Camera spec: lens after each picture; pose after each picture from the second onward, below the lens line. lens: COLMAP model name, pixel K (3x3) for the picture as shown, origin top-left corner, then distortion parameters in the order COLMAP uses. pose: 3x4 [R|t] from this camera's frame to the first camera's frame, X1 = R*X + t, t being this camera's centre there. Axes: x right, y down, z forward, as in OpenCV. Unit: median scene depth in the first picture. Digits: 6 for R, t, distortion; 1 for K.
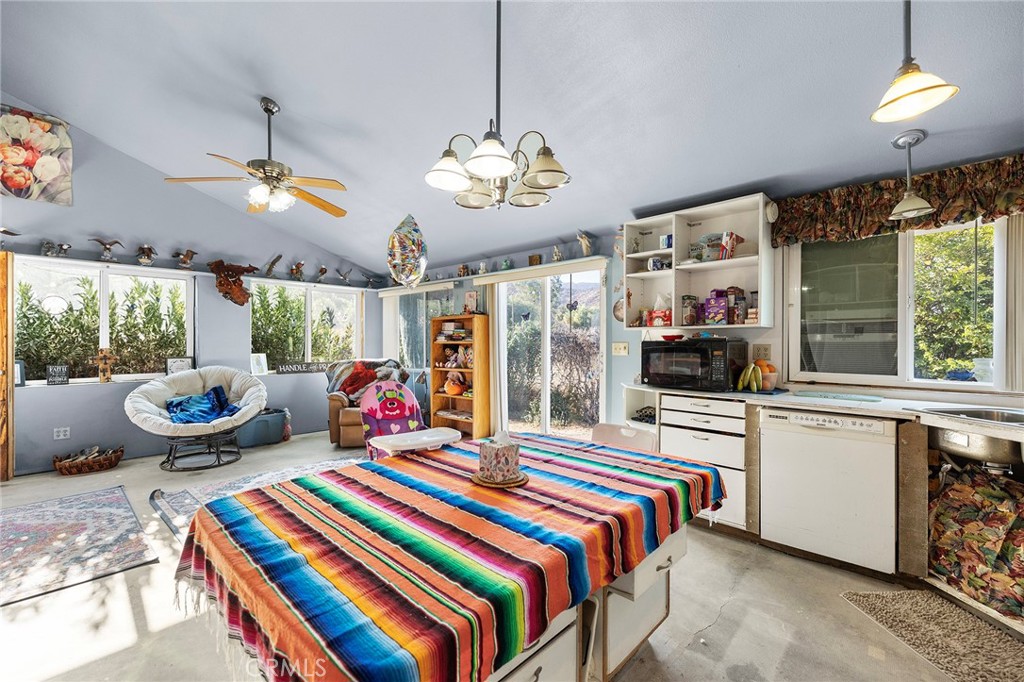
lens RADIAL K [[432.8, 0, 507.4], [0, 432.8, 341.9], [0, 0, 1]] dist [0.003731, 0.000329]
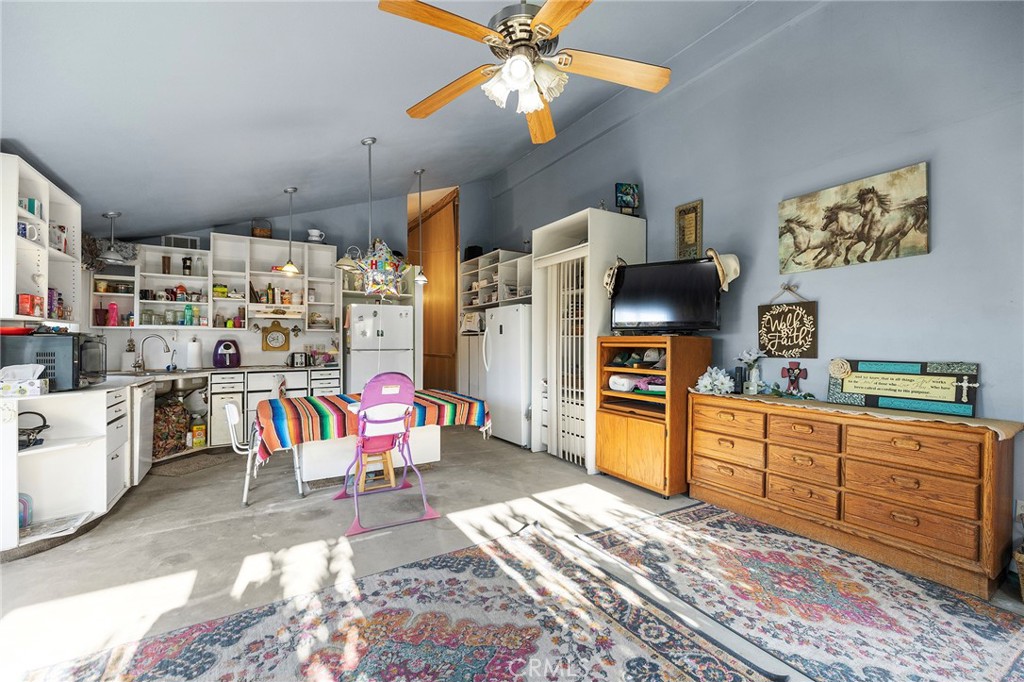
lens RADIAL K [[432.8, 0, 503.7], [0, 432.8, 342.8], [0, 0, 1]] dist [0.003731, 0.000329]
pose [[-0.961624, -0.003178, 0.274352, -0.487273], [-0.003205, 0.999995, 0.000350, 0.006307], [-0.274351, -0.000543, -0.961629, 1.112205]]
